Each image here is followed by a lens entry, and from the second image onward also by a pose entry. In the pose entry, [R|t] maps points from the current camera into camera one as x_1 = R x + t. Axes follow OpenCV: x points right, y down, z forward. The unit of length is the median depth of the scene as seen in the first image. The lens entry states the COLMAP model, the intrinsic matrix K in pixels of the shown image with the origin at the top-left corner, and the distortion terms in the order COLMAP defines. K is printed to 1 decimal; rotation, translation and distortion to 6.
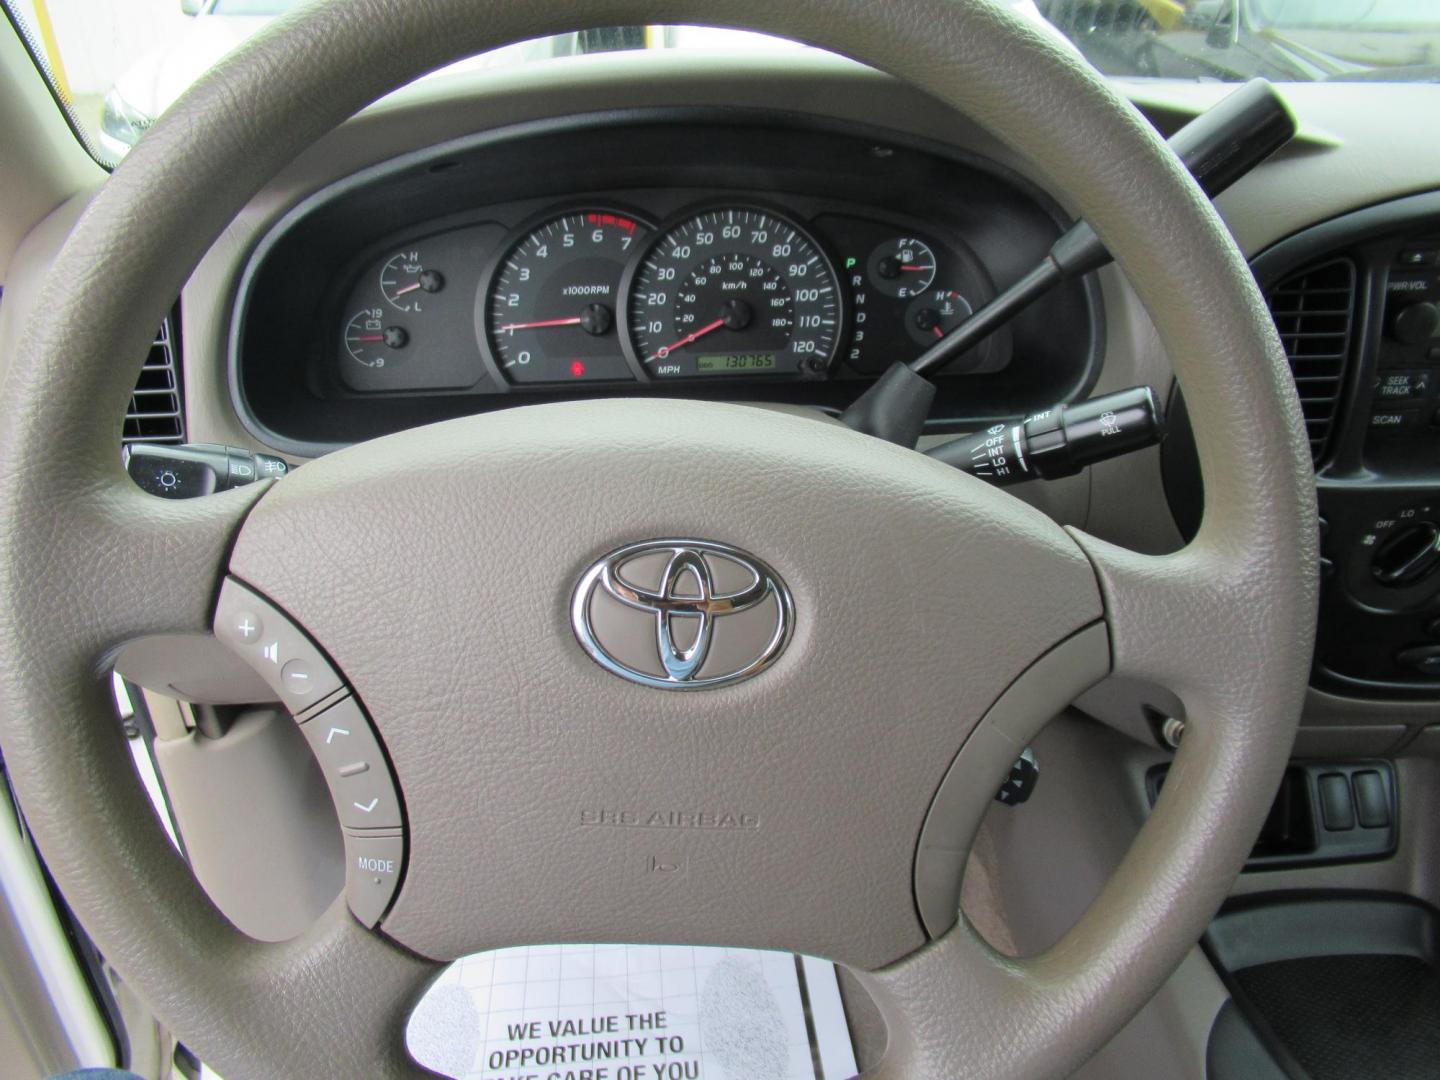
lens RADIAL K [[1082.1, 0, 717.8], [0, 1082.1, 549.6], [0, 0, 1]] dist [0.007117, -0.012654]
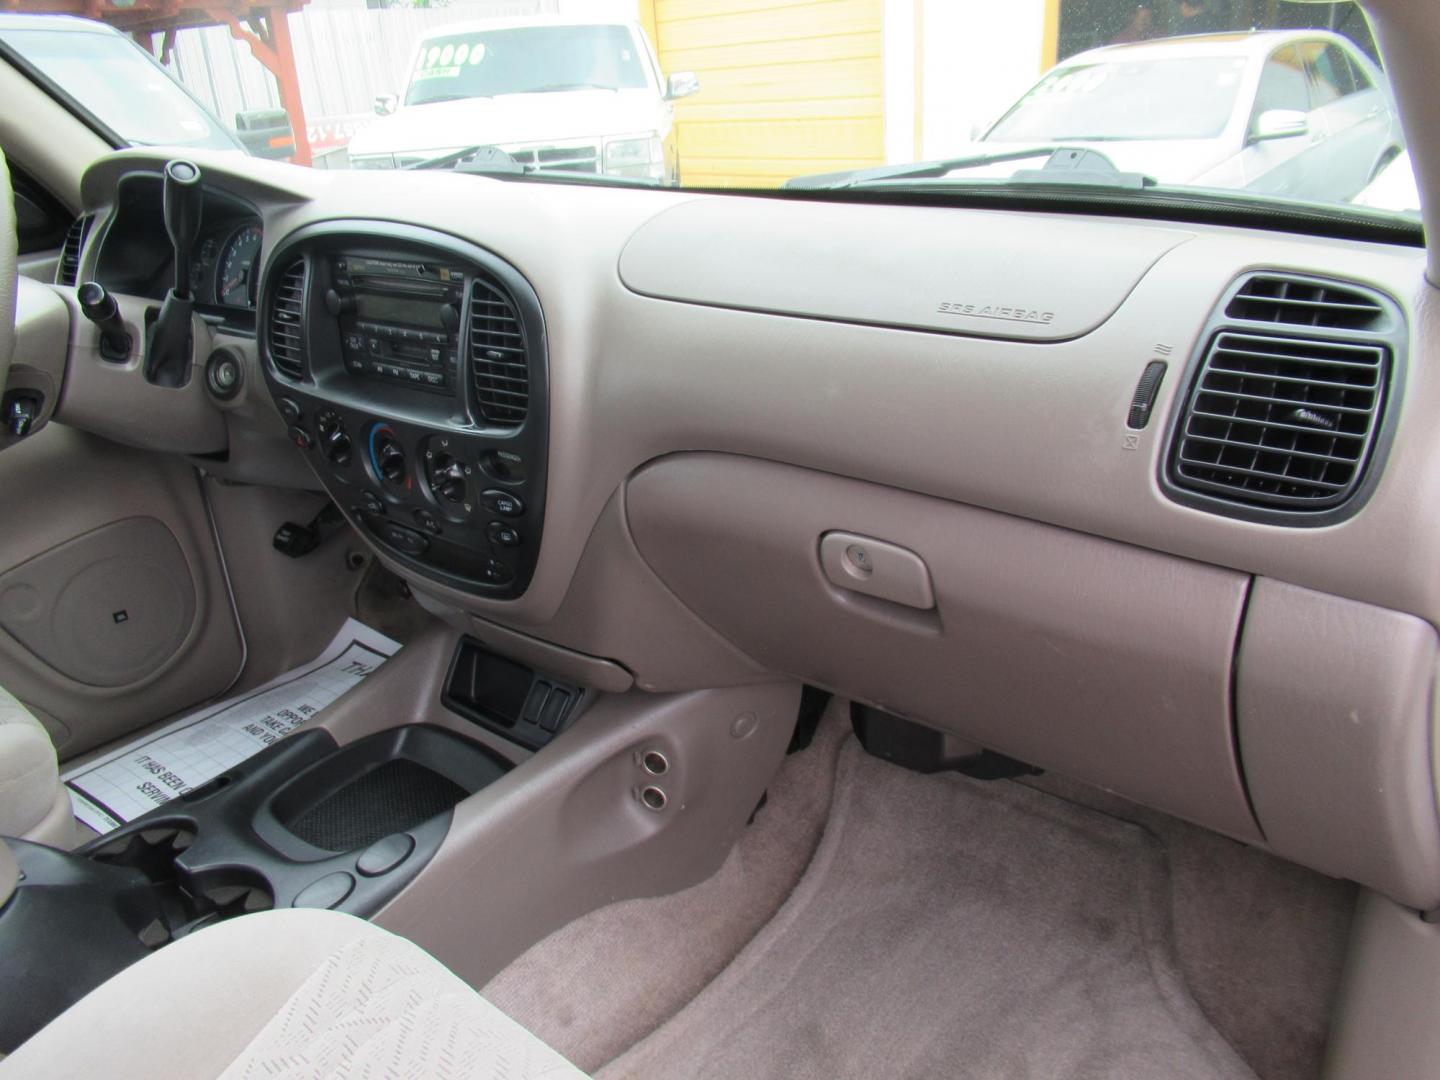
lens RADIAL K [[1082.1, 0, 695.0], [0, 1082.1, 535.6], [0, 0, 1]] dist [0.007117, -0.012654]
pose [[0.691257, 0.247008, -0.679080, 1.965519], [-0.314736, 0.948856, 0.024757, -0.067627], [0.650465, 0.196618, 0.733646, 0.151081]]
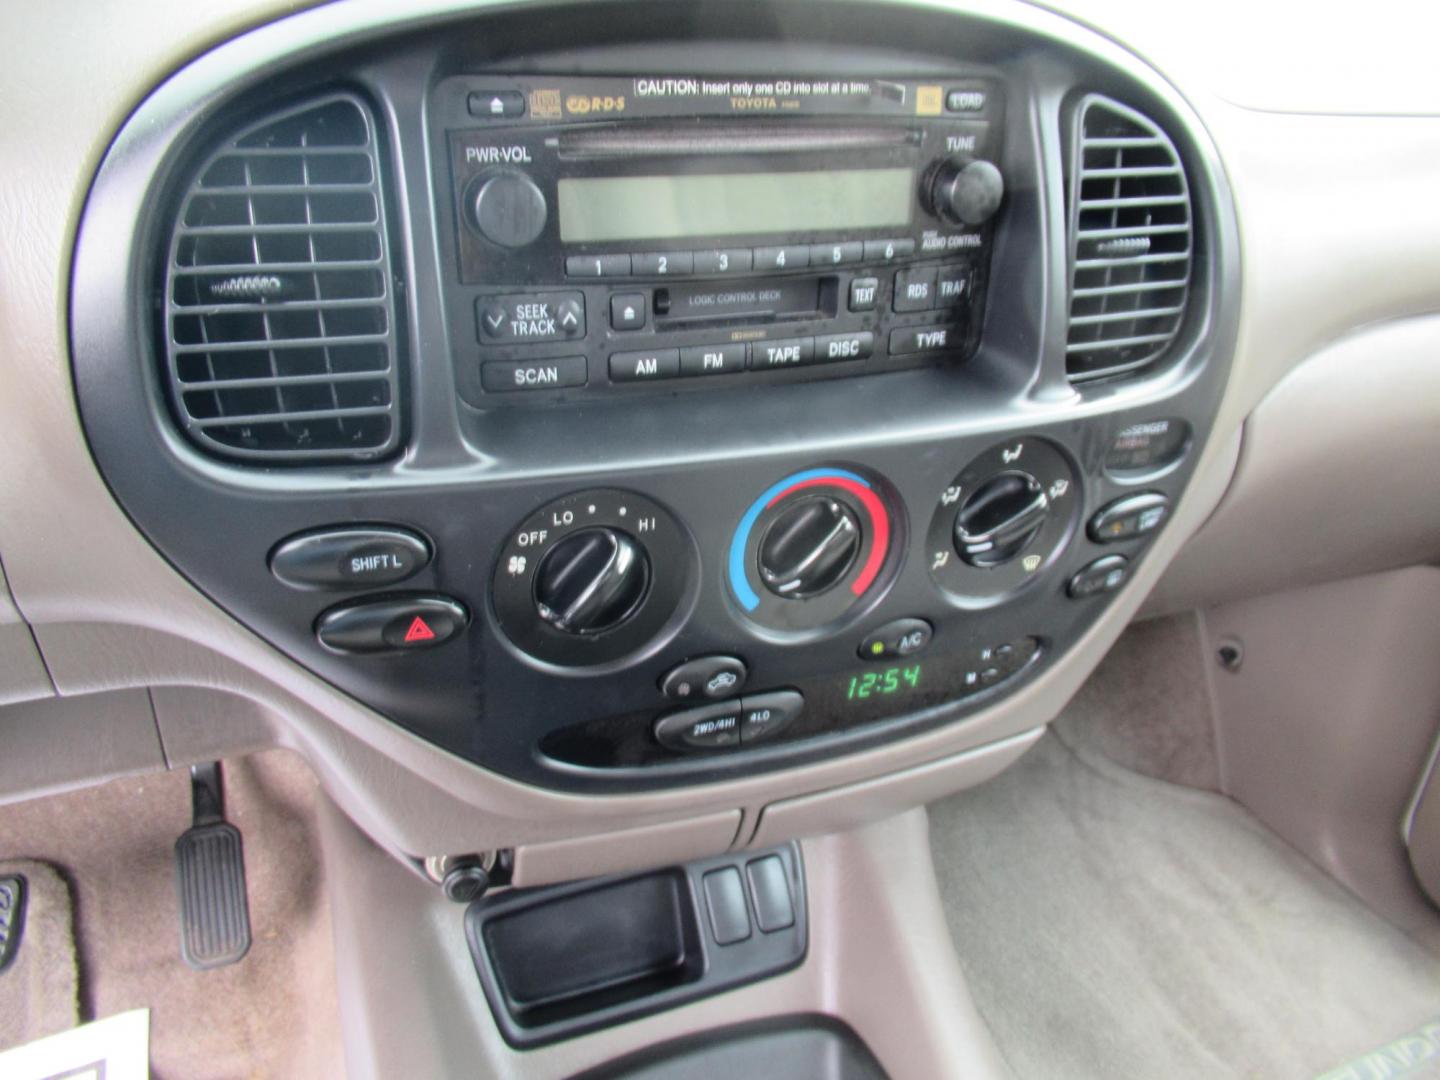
lens RADIAL K [[1082.1, 0, 716.9], [0, 1082.1, 551.4], [0, 0, 1]] dist [0.007117, -0.012654]
pose [[0.959231, -0.091519, 0.267395, 0.487691], [0.104346, 0.993955, -0.034129, 0.014875], [-0.262655, 0.060640, 0.962982, 0.326649]]
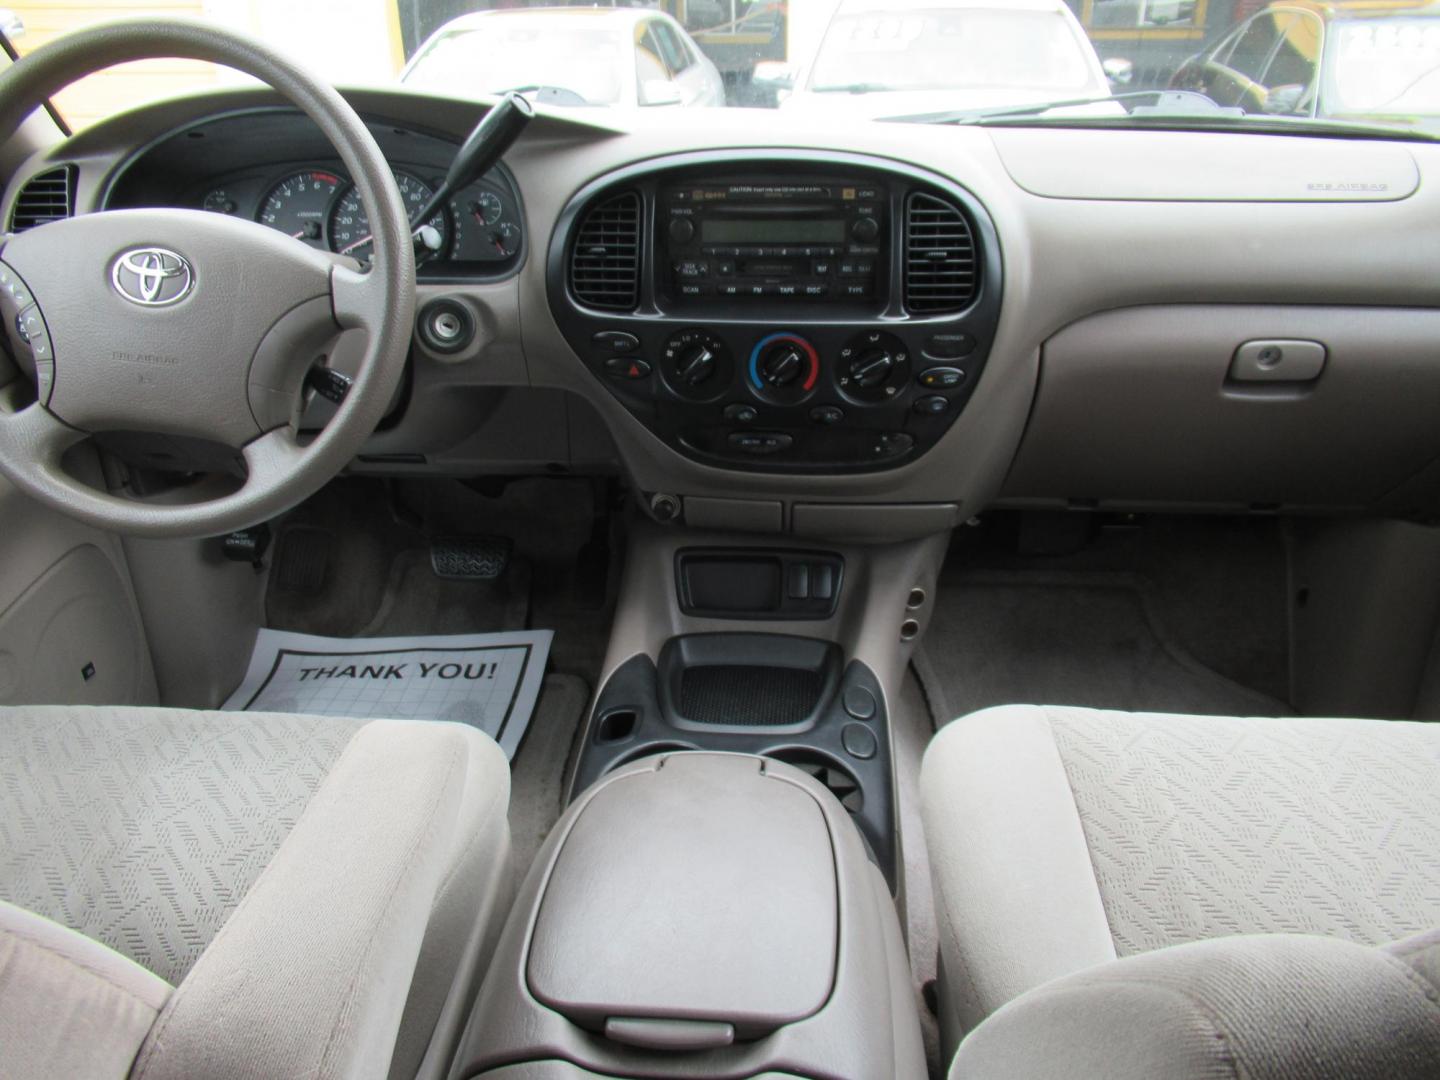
lens RADIAL K [[1082.1, 0, 708.8], [0, 1082.1, 555.9], [0, 0, 1]] dist [0.007117, -0.012654]
pose [[0.984125, 0.078269, -0.159288, 0.872675], [-0.088071, 0.994571, -0.055428, 0.373042], [0.154085, 0.068577, 0.985675, -0.653878]]
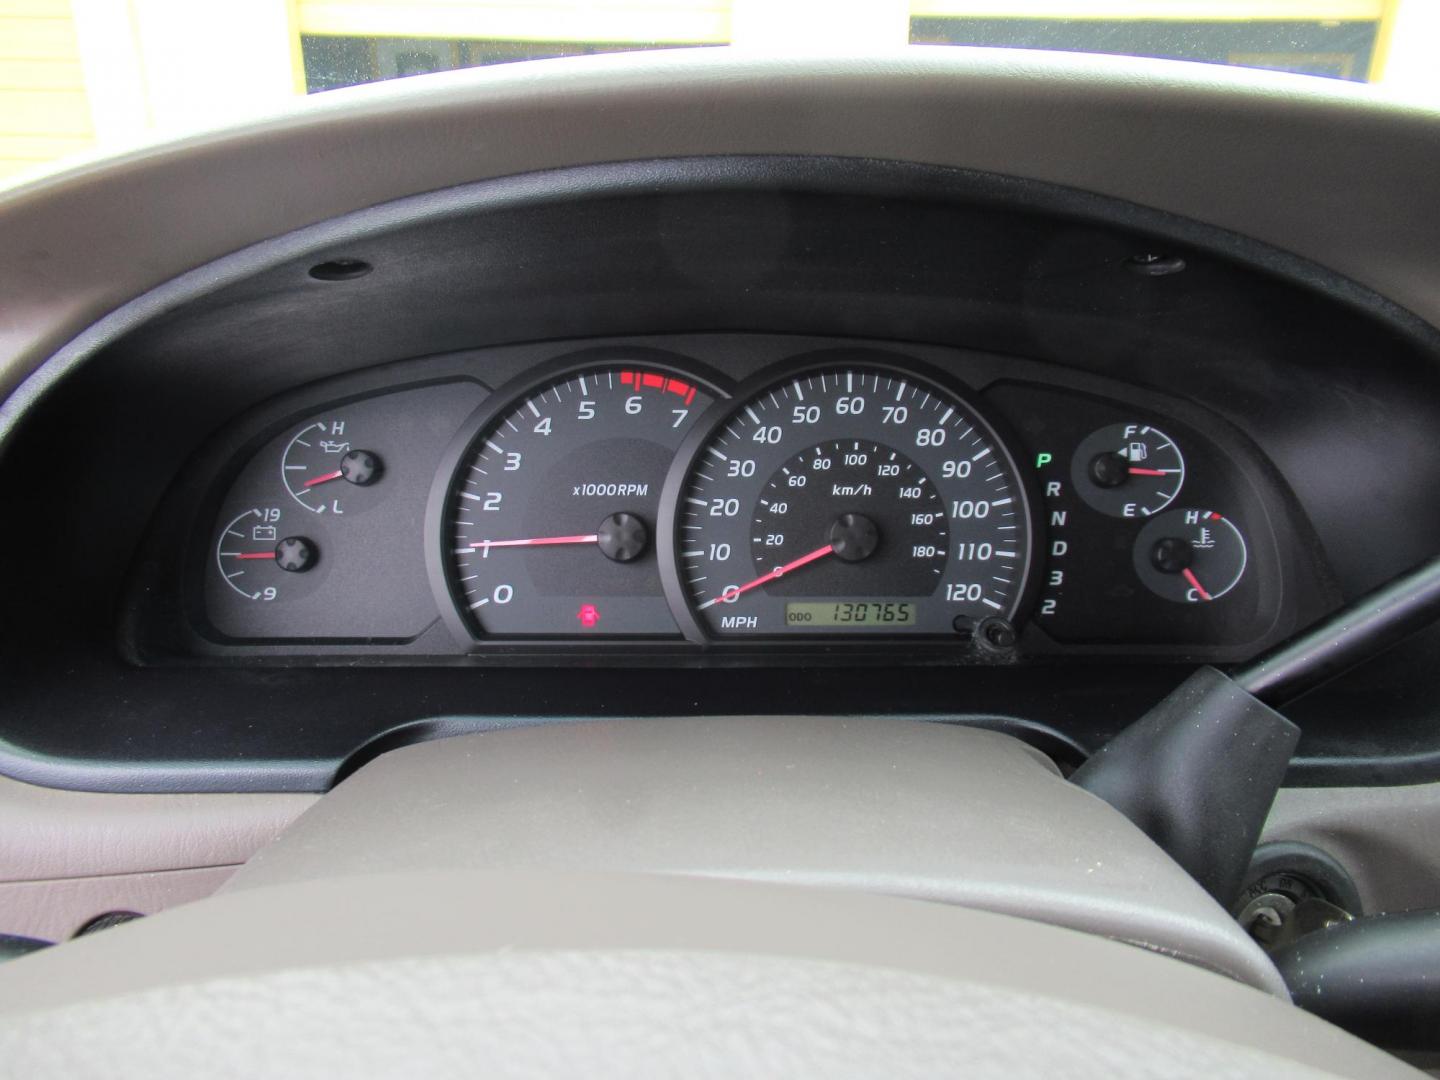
lens RADIAL K [[1082.1, 0, 720.8], [0, 1082.1, 534.4], [0, 0, 1]] dist [0.007117, -0.012654]
pose [[0.997535, 0.037022, -0.059617, -0.021381], [-0.046654, 0.984463, -0.169282, -0.112985], [0.052424, 0.171646, 0.983763, 0.401137]]
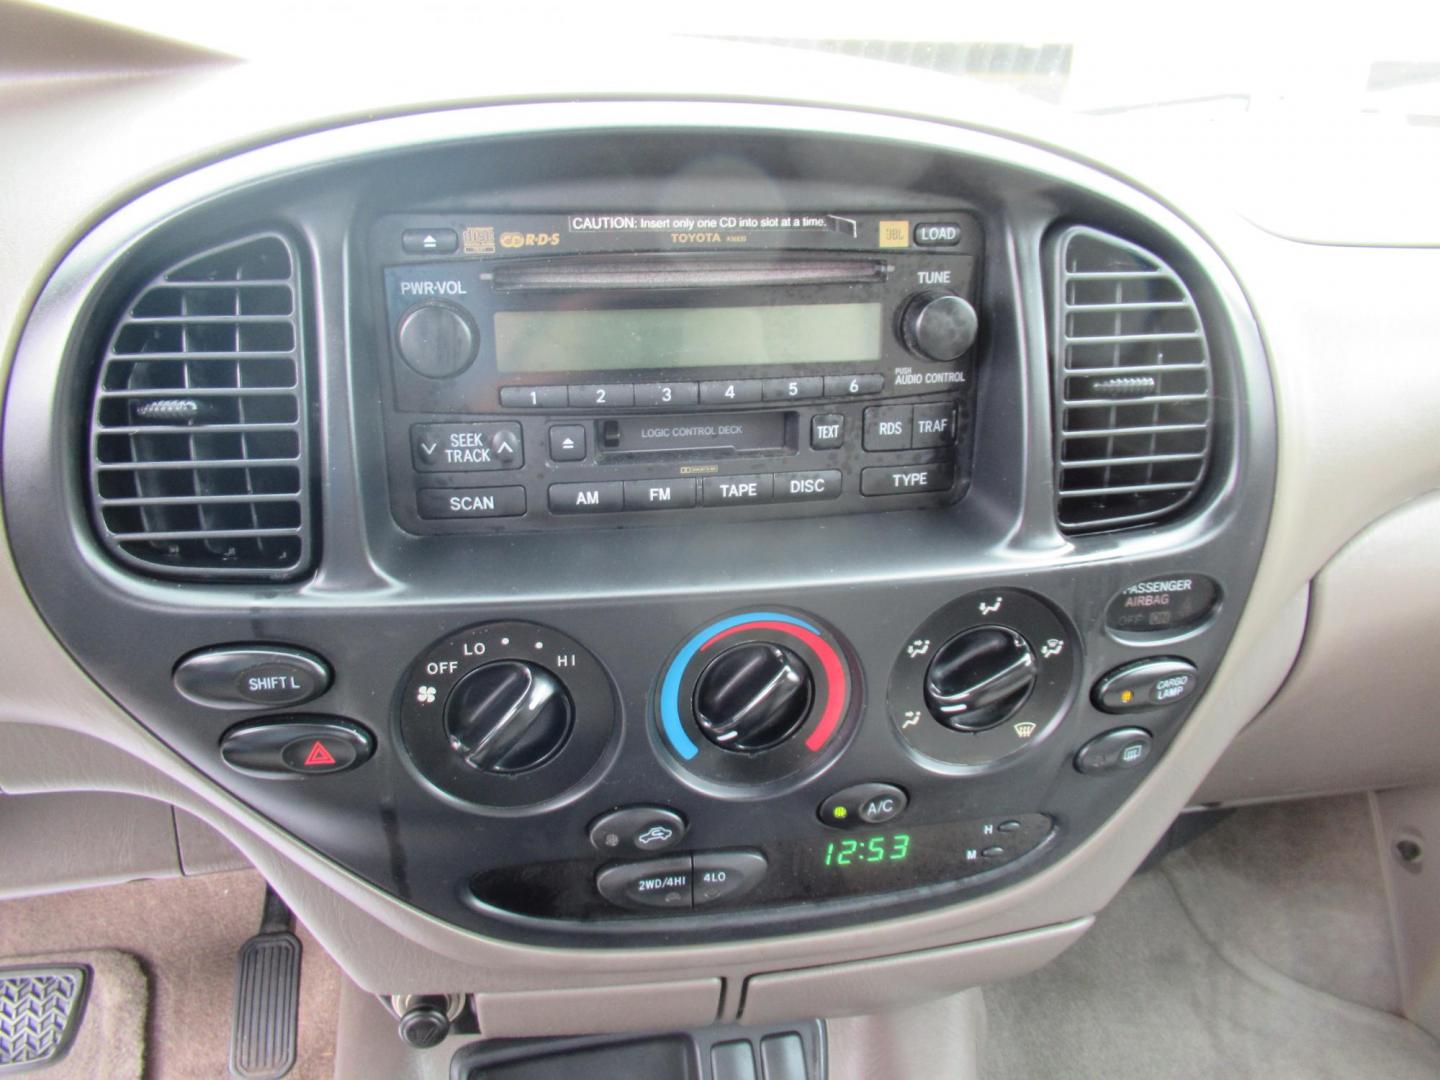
lens RADIAL K [[1082.1, 0, 718.6], [0, 1082.1, 550.2], [0, 0, 1]] dist [0.007117, -0.012654]
pose [[0.994836, -0.017866, 0.099906, 0.630526], [0.034915, 0.984545, -0.171614, 0.018913], [-0.095296, 0.174217, 0.980085, 0.333498]]
